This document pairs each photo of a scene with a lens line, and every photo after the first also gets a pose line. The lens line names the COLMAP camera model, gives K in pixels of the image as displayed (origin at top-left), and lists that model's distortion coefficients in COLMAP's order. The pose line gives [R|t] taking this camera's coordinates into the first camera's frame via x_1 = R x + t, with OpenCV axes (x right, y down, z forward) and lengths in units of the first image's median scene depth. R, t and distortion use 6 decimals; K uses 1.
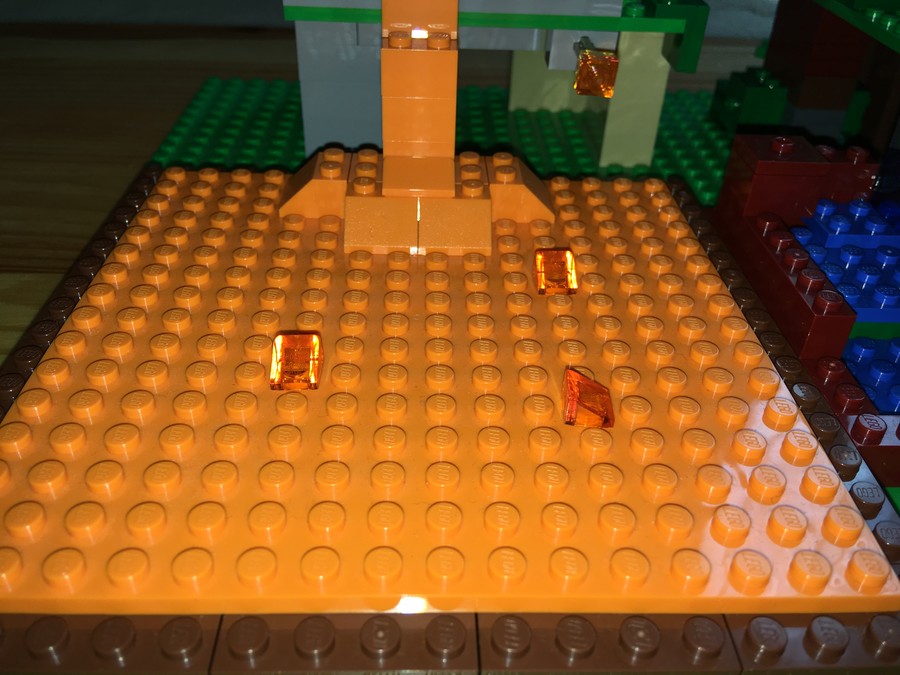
lens RADIAL K [[762.8, 0, 450.0], [0, 762.8, 337.5], [0, 0, 1]] dist [0.137519, -0.328883]
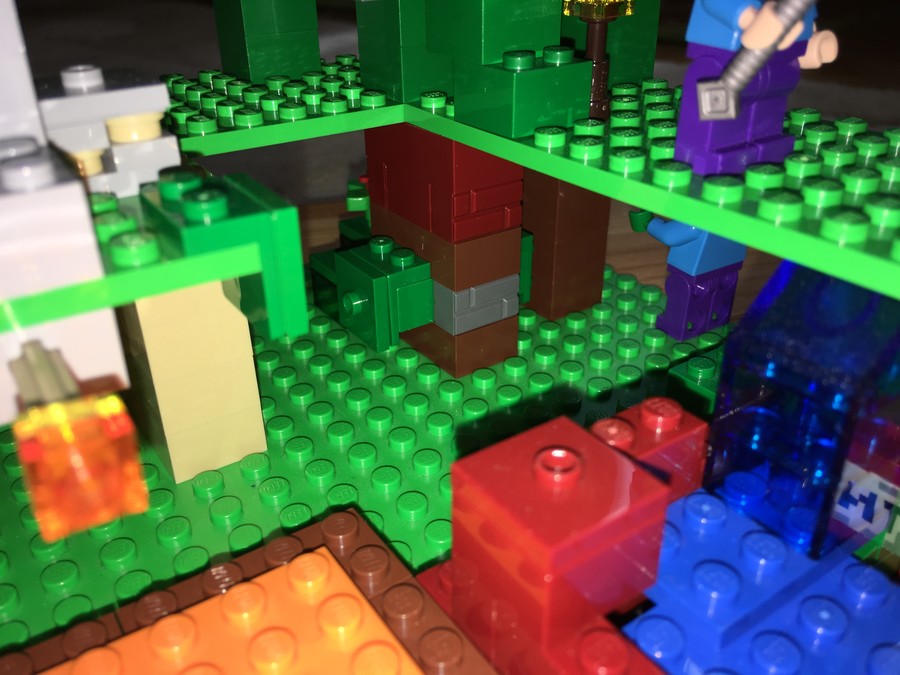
lens RADIAL K [[791.2, 0, 445.3], [0, 791.2, 336.8], [0, 0, 1]] dist [0.102631, -0.186969]
pose [[0.836180, -0.300335, 0.458915, 0.164366], [0.358903, 0.932348, -0.043778, -0.295824], [-0.414720, 0.201312, 0.887401, 0.540587]]
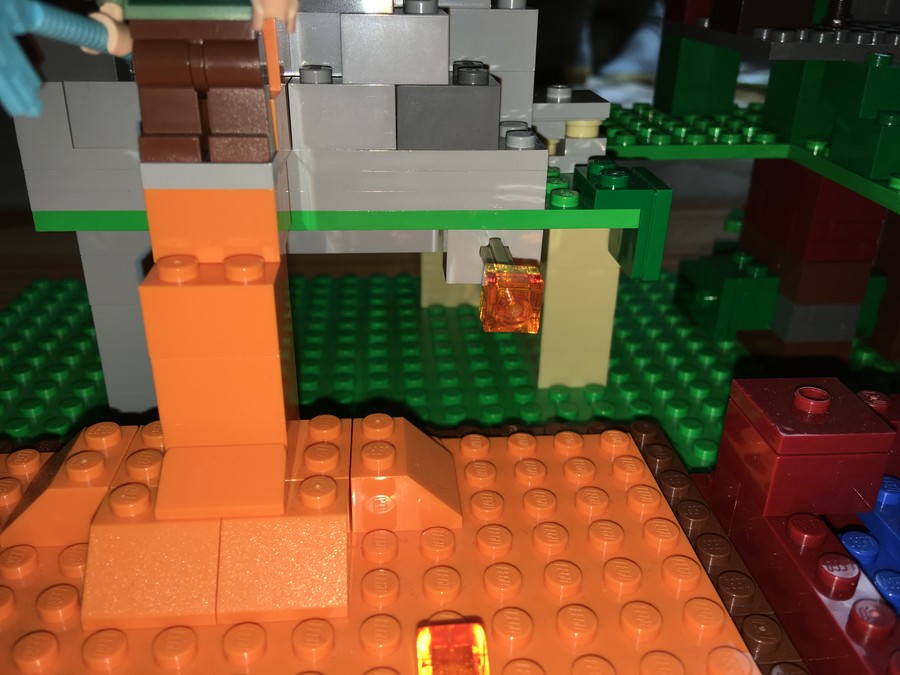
lens RADIAL K [[791.2, 0, 445.3], [0, 791.2, 336.8], [0, 0, 1]] dist [0.102631, -0.186969]
pose [[0.998167, -0.039723, 0.045649, 0.094733], [0.047547, 0.981473, -0.185606, -0.174289], [-0.037430, 0.187436, 0.981563, 0.326728]]
